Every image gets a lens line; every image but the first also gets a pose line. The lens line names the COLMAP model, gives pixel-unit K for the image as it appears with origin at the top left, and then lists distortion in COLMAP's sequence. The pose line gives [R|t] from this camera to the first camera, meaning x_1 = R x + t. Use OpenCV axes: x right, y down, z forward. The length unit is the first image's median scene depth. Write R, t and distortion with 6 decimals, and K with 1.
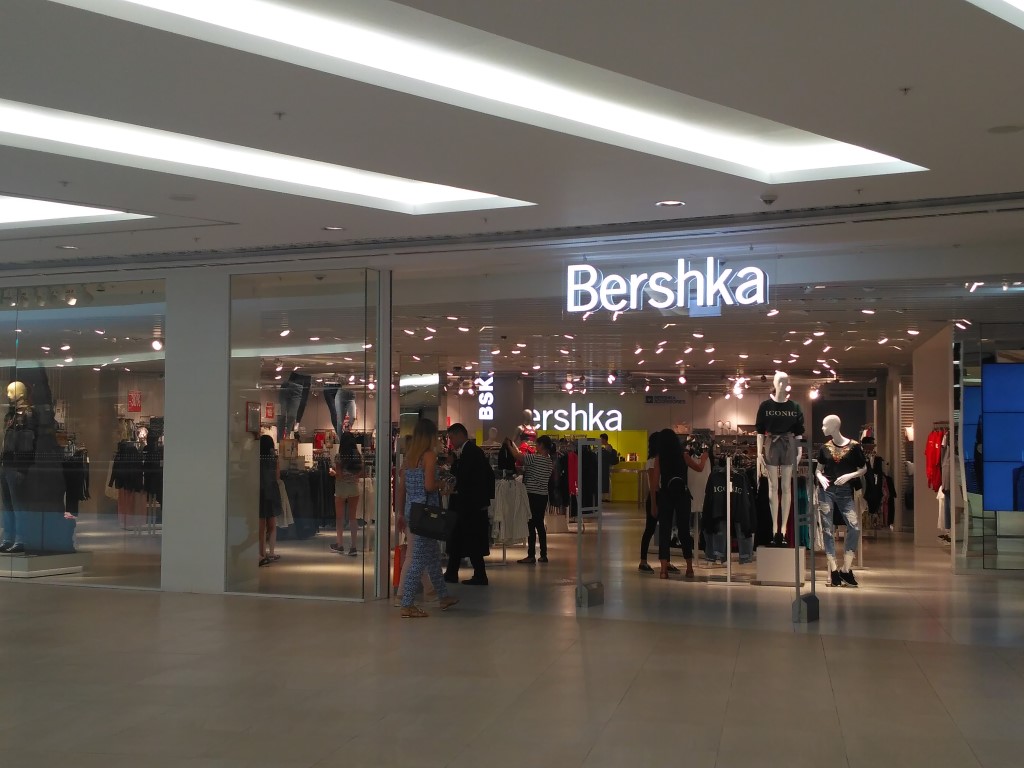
lens RADIAL K [[1343.1, 0, 512.0], [0, 1343.1, 384.0], [0, 0, 1]] dist [0.228930, -1.005678]
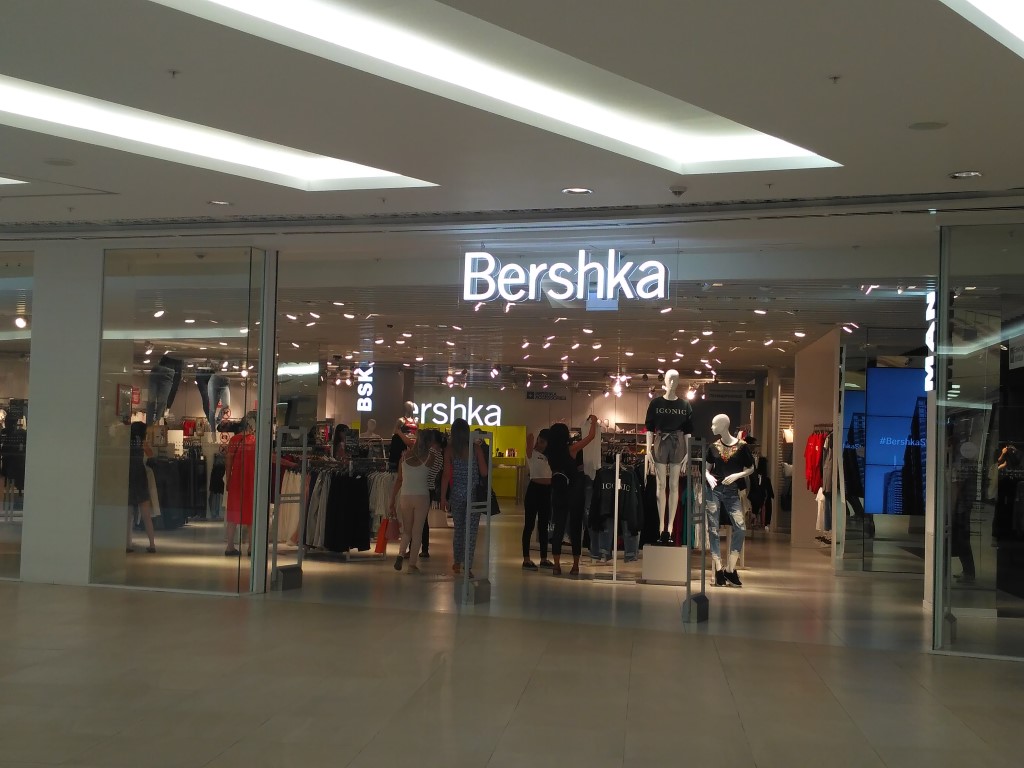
lens RADIAL K [[1349.6, 0, 512.0], [0, 1349.6, 384.0], [0, 0, 1]] dist [0.214636, -0.873791]
pose [[0.995173, 0.028572, 0.093885, -0.009160], [-0.028932, 0.999578, 0.002483, 0.002182], [-0.093775, -0.005187, 0.995580, 0.018547]]
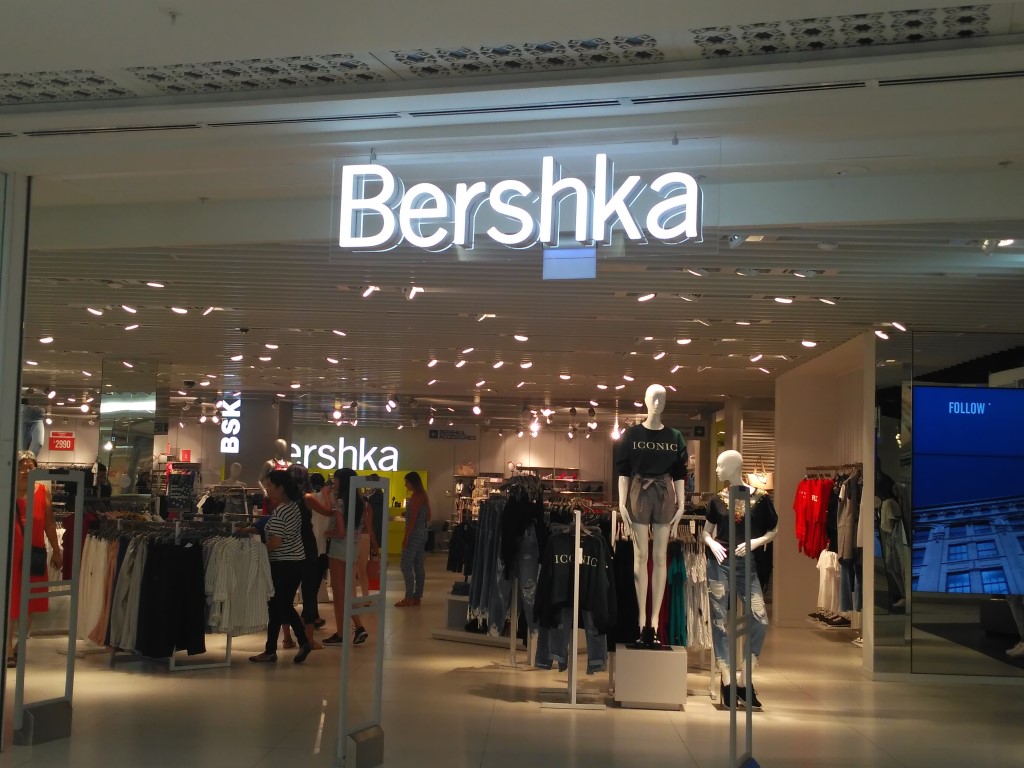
lens RADIAL K [[1349.6, 0, 512.0], [0, 1349.6, 384.0], [0, 0, 1]] dist [0.214636, -0.873791]
pose [[0.984953, 0.035036, 0.169231, 0.012331], [-0.029727, 0.998986, -0.033807, 0.013089], [-0.170244, 0.028268, 0.984996, 0.290951]]
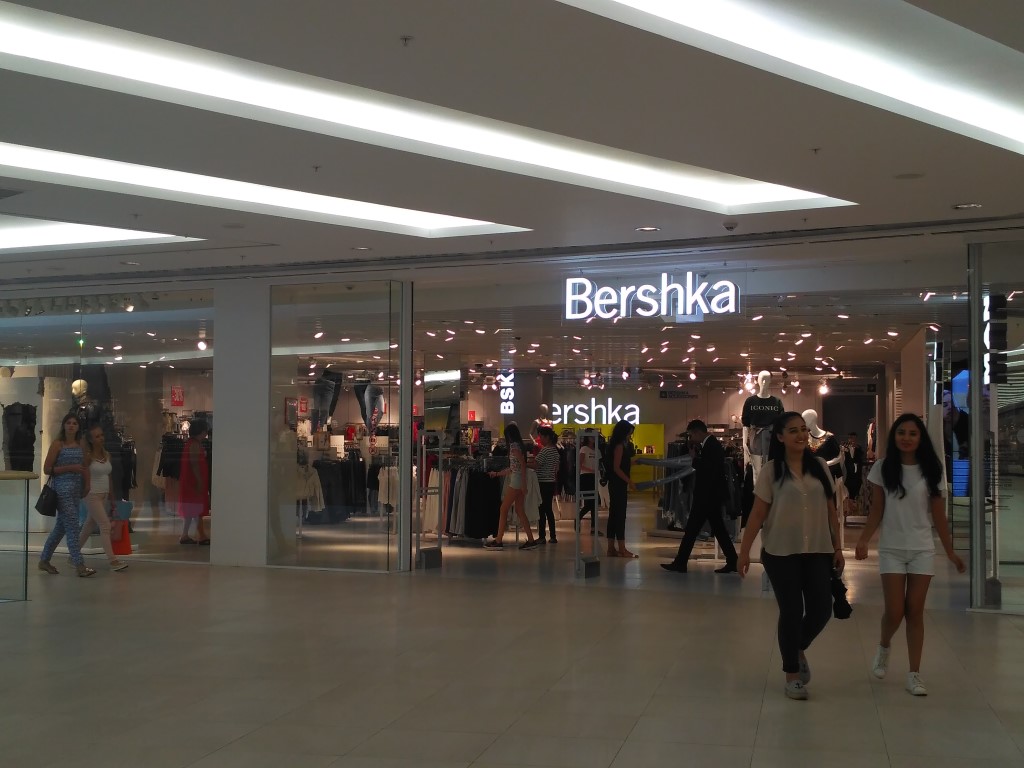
lens RADIAL K [[1343.1, 0, 512.0], [0, 1343.1, 384.0], [0, 0, 1]] dist [0.228930, -1.005678]
pose [[0.999734, -0.000291, -0.023069, 0.014438], [0.000391, 0.999990, 0.004358, -0.002422], [0.023067, -0.004366, 0.999724, -0.093886]]
